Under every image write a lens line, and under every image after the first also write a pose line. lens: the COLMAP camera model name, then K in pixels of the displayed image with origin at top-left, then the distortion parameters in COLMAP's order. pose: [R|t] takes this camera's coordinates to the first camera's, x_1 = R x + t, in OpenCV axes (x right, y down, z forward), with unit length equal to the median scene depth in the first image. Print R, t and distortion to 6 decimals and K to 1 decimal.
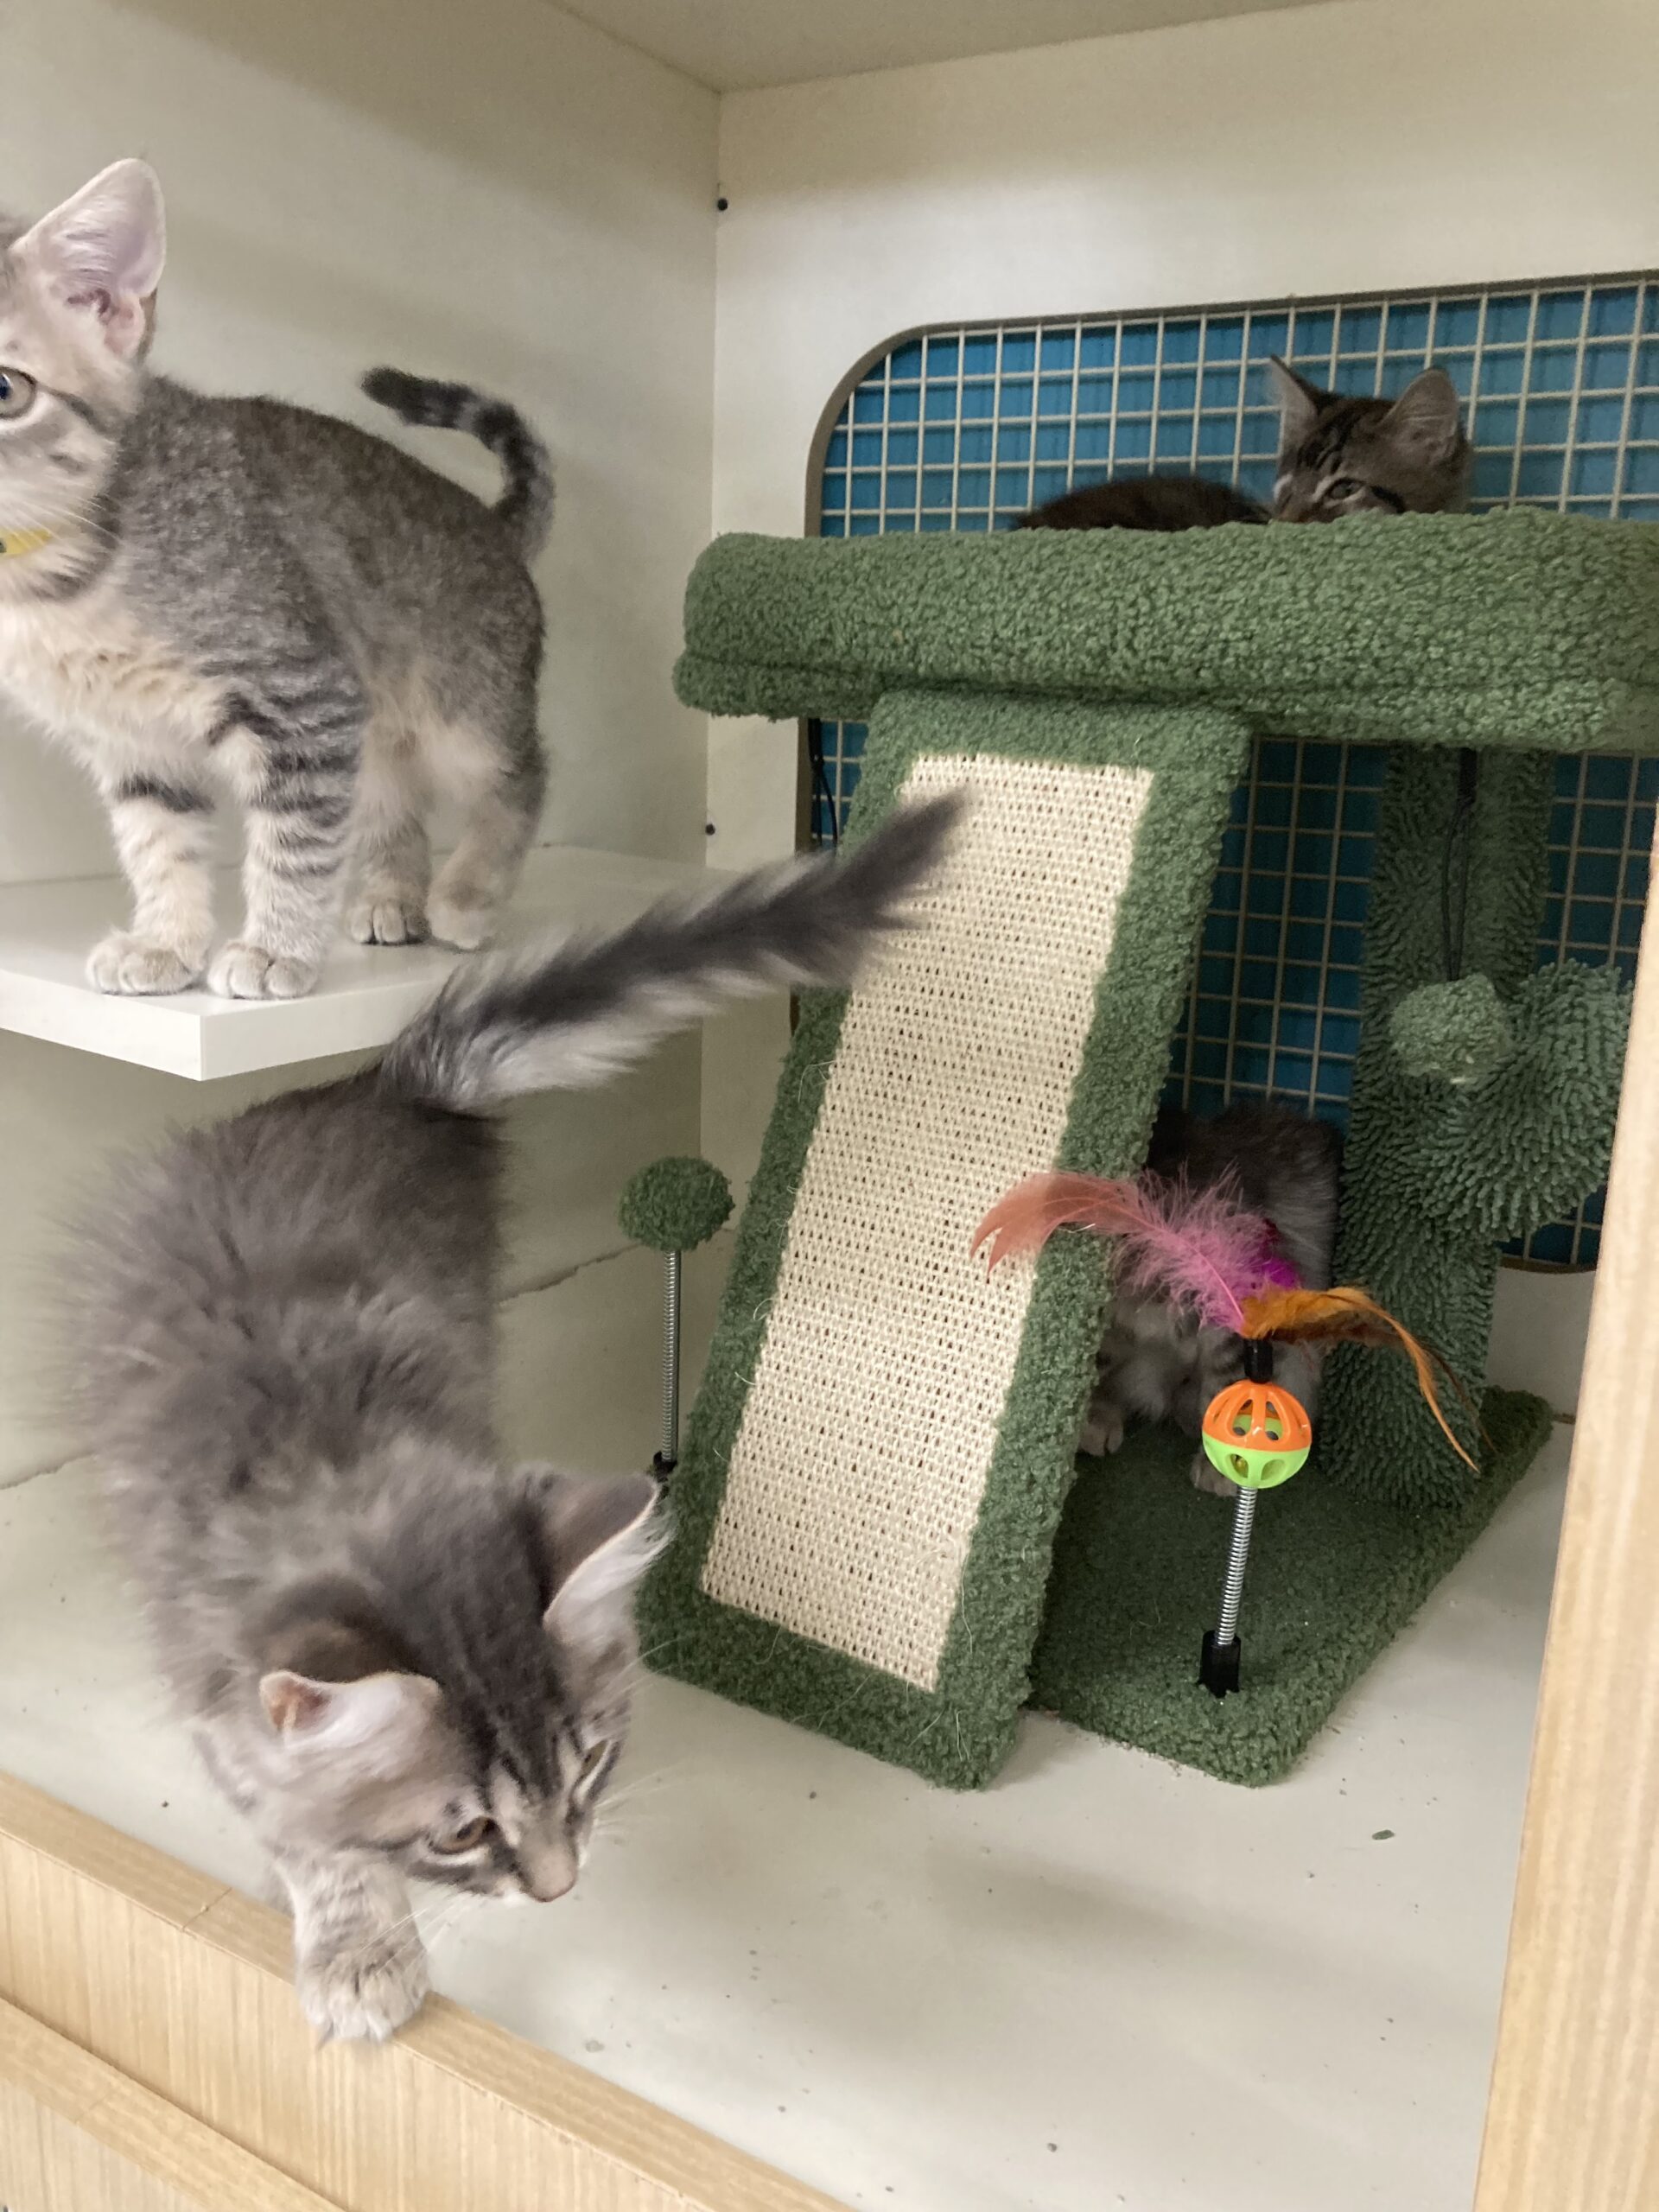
lens RADIAL K [[1869.9, 0, 855.7], [0, 1869.9, 1104.3], [0, 0, 1]] dist [-0.001450, -0.006050]
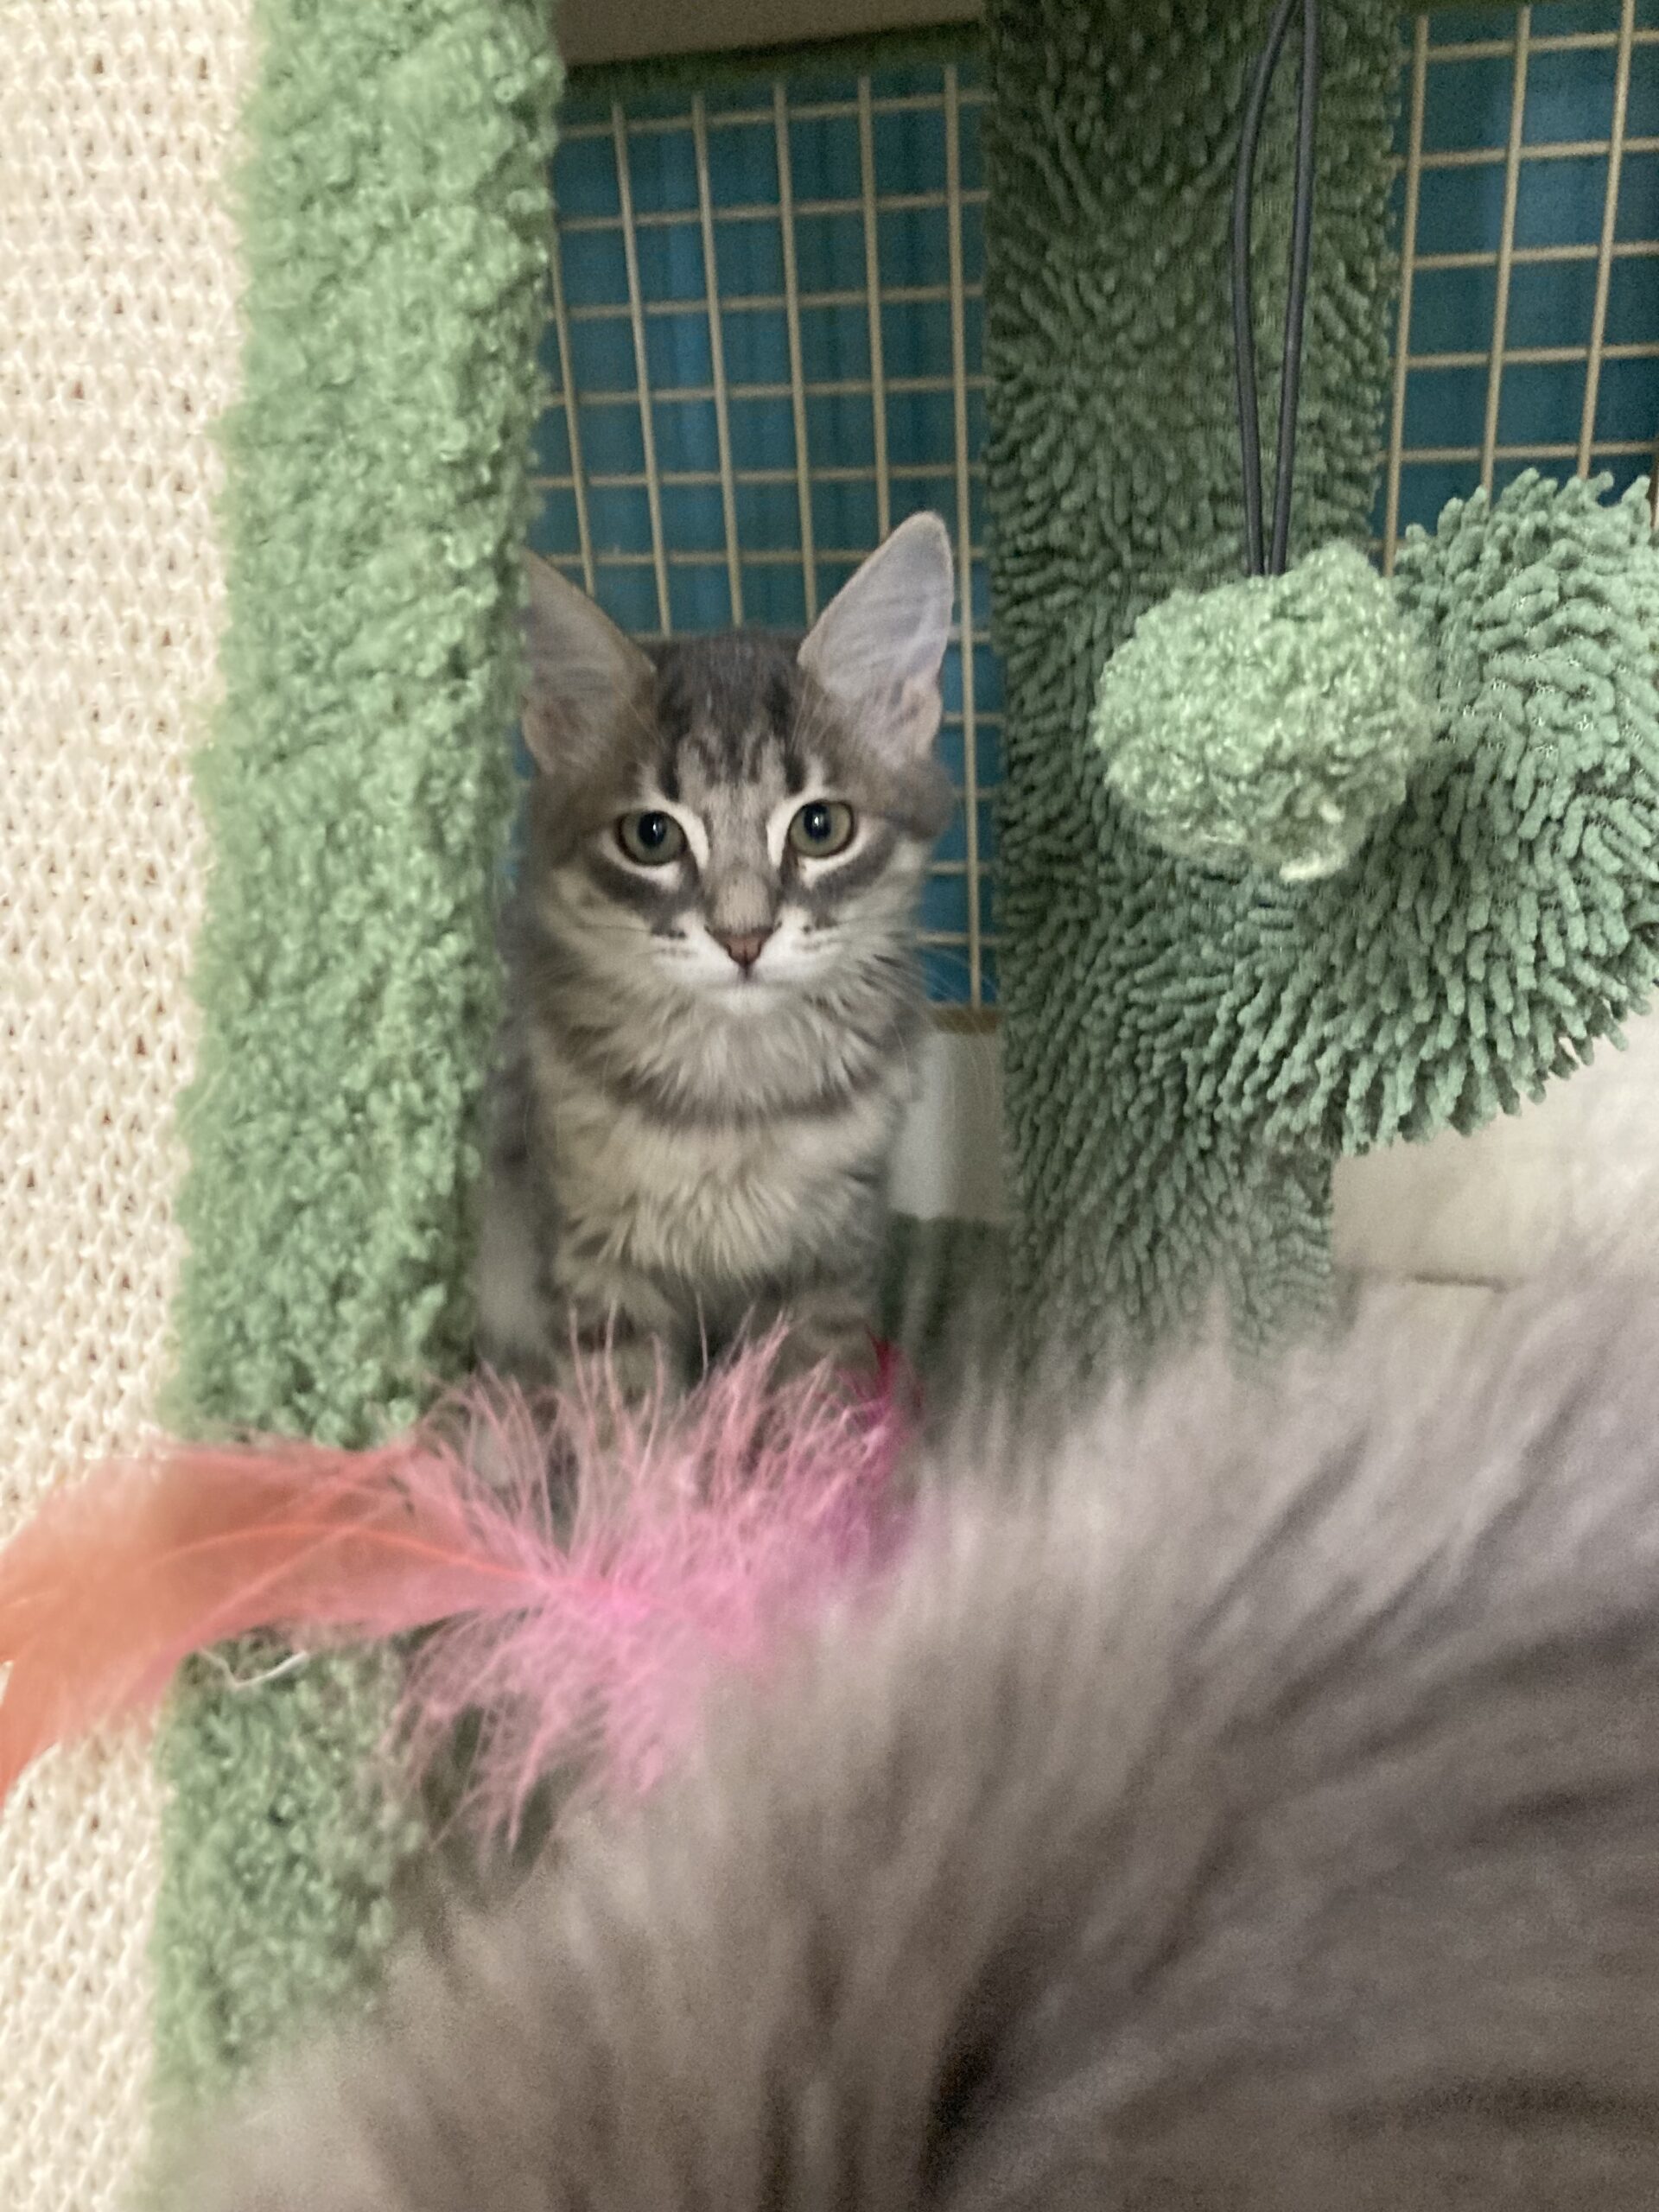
lens RADIAL K [[1869.9, 0, 855.7], [0, 1869.9, 1104.3], [0, 0, 1]] dist [-0.001450, -0.006050]
pose [[0.959841, -0.190972, 0.205511, 0.154392], [0.145910, 0.965493, 0.215715, -0.058419], [-0.239615, -0.177066, 0.954585, 0.685225]]
